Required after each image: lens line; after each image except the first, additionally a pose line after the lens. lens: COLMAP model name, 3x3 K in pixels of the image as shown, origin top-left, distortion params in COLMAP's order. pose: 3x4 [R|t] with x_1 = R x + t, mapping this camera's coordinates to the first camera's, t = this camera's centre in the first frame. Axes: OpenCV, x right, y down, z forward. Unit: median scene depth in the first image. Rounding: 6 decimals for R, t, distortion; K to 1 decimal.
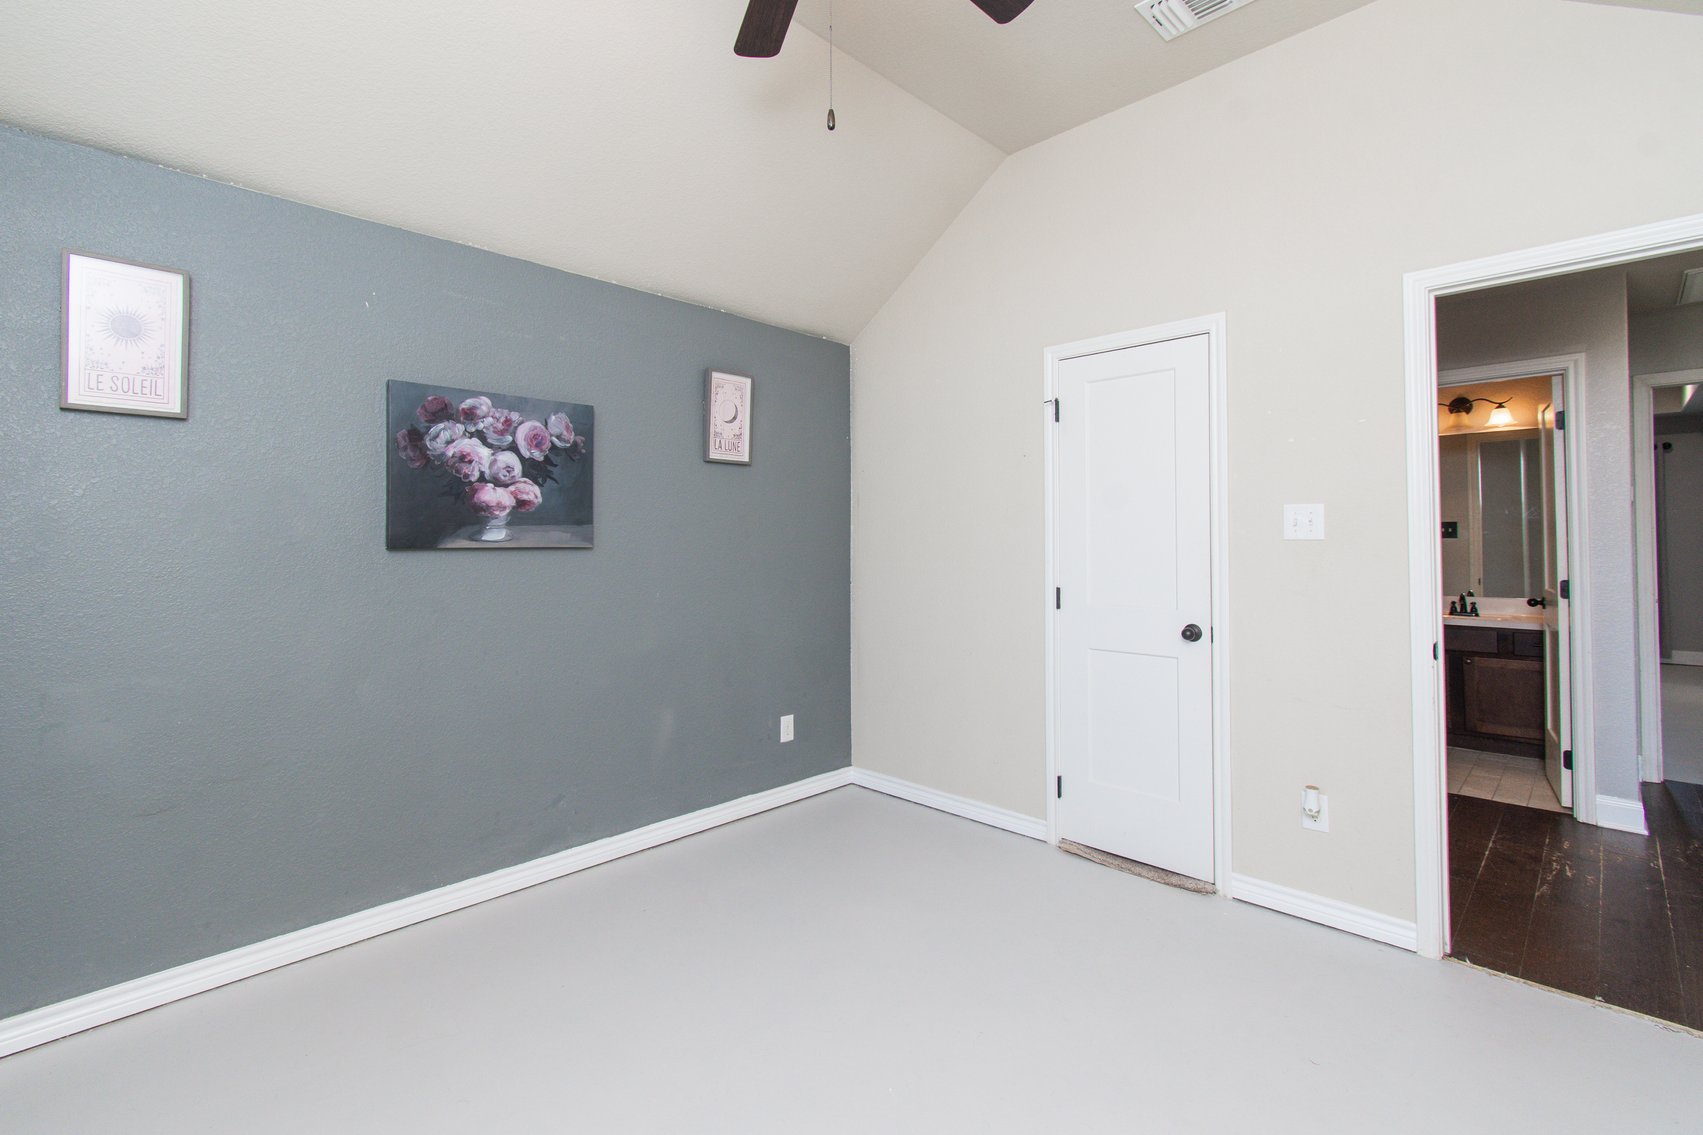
lens RADIAL K [[713.6, 0, 849.8], [0, 713.6, 537.3], [0, 0, 1]] dist [-0.000728, -0.000219]
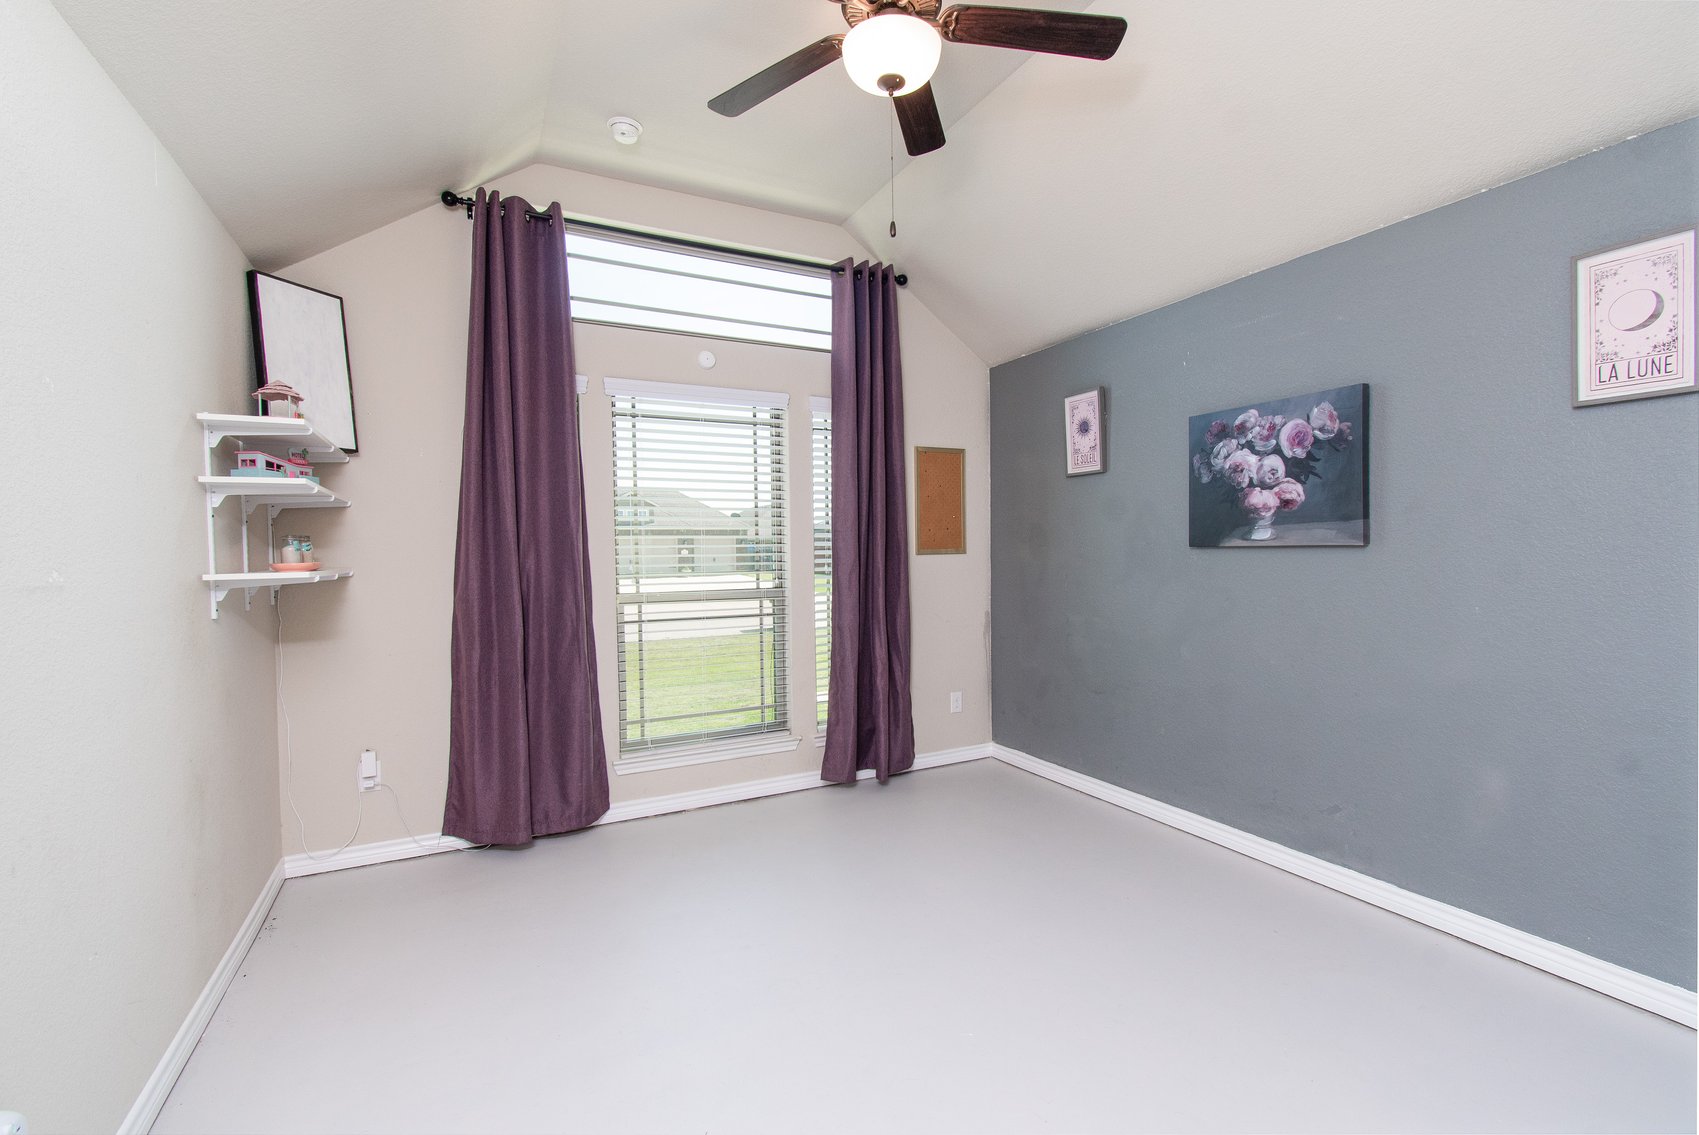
lens RADIAL K [[748.0, 0, 854.8], [0, 748.0, 574.1], [0, 0, 1]] dist [-0.000041, -0.000626]
pose [[-0.278002, 0.042712, -0.959630, 0.761327], [0.026682, 0.998969, 0.036733, -0.001180], [0.960210, -0.015393, -0.278855, 0.709805]]
